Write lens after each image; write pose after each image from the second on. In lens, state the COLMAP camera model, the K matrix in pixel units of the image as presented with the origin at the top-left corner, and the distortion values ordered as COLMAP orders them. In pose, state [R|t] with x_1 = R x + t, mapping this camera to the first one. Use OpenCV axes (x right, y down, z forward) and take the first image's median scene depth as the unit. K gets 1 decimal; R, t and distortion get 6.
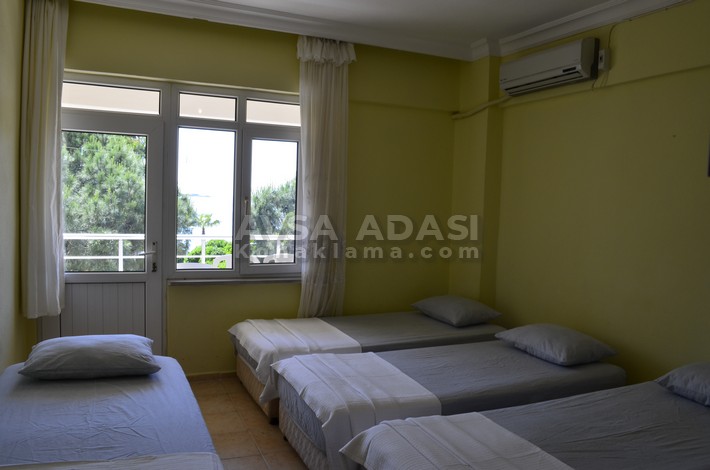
lens RADIAL K [[569.0, 0, 360.4], [0, 569.0, 231.7], [0, 0, 1]] dist [-0.067818, -0.008081]
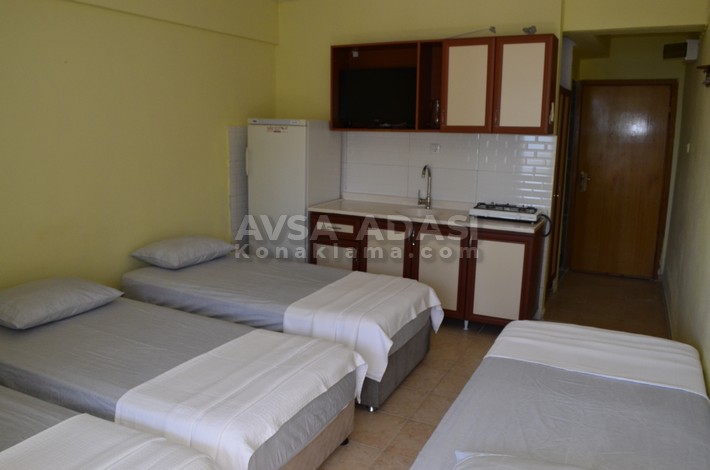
lens RADIAL K [[569.0, 0, 357.2], [0, 569.0, 234.9], [0, 0, 1]] dist [-0.067818, -0.008081]
pose [[-0.647271, -0.189440, 0.738345, -0.773570], [0.005001, 0.967550, 0.252632, -0.146956], [-0.762244, 0.167214, -0.625319, 1.600410]]
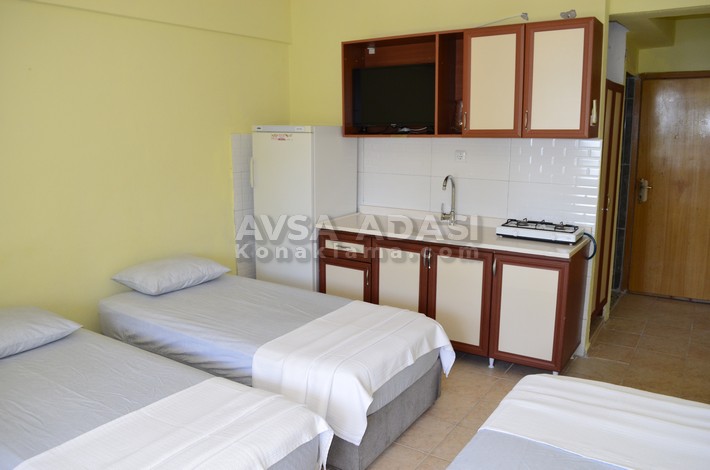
lens RADIAL K [[569.0, 0, 356.0], [0, 569.0, 236.5], [0, 0, 1]] dist [-0.067818, -0.008081]
pose [[-0.552177, -0.190662, 0.811634, -0.705633], [0.032083, 0.967920, 0.249203, -0.139679], [-0.833110, 0.163644, -0.528346, 1.341987]]
